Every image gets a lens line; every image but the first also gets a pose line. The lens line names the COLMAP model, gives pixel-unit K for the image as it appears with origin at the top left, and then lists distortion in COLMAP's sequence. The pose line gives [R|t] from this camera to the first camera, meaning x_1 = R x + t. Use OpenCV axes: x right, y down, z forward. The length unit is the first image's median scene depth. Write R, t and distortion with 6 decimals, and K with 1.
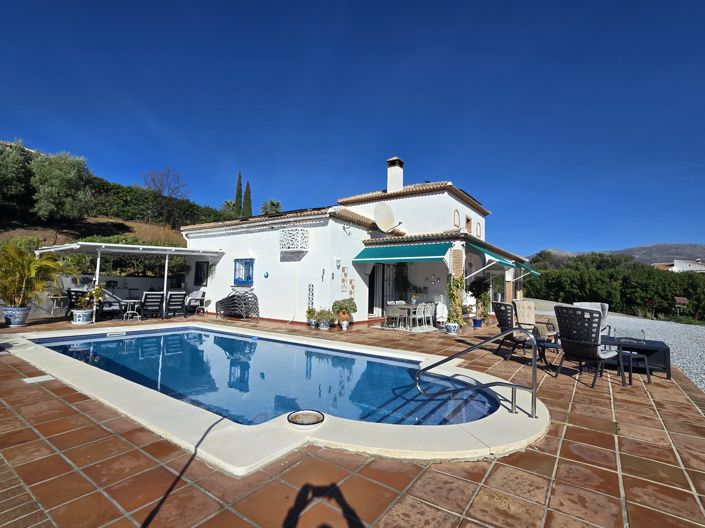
lens RADIAL K [[393.8, 0, 352.5], [0, 393.8, 264.0], [0, 0, 1]] dist [-0.002766, -0.002597]
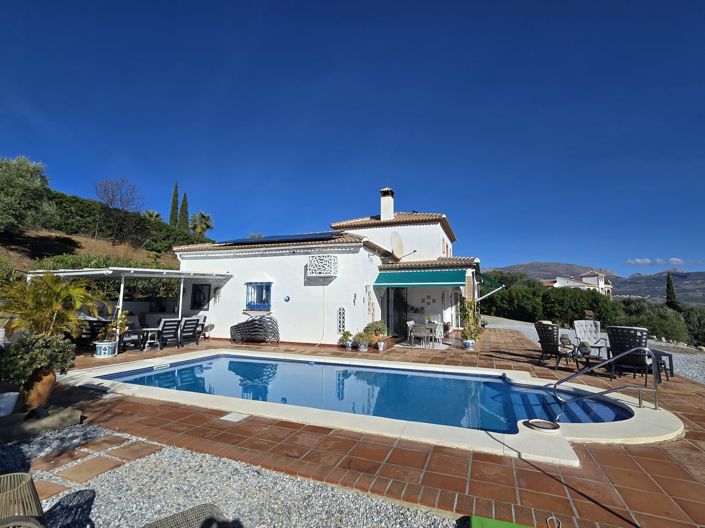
lens RADIAL K [[401.3, 0, 347.8], [0, 401.3, 260.3], [0, 0, 1]] dist [-0.002468, -0.000764]
pose [[0.962515, 0.013943, 0.270872, -0.342213], [-0.003443, 0.999225, -0.039200, -0.030737], [-0.271208, 0.036798, 0.961817, -0.038811]]
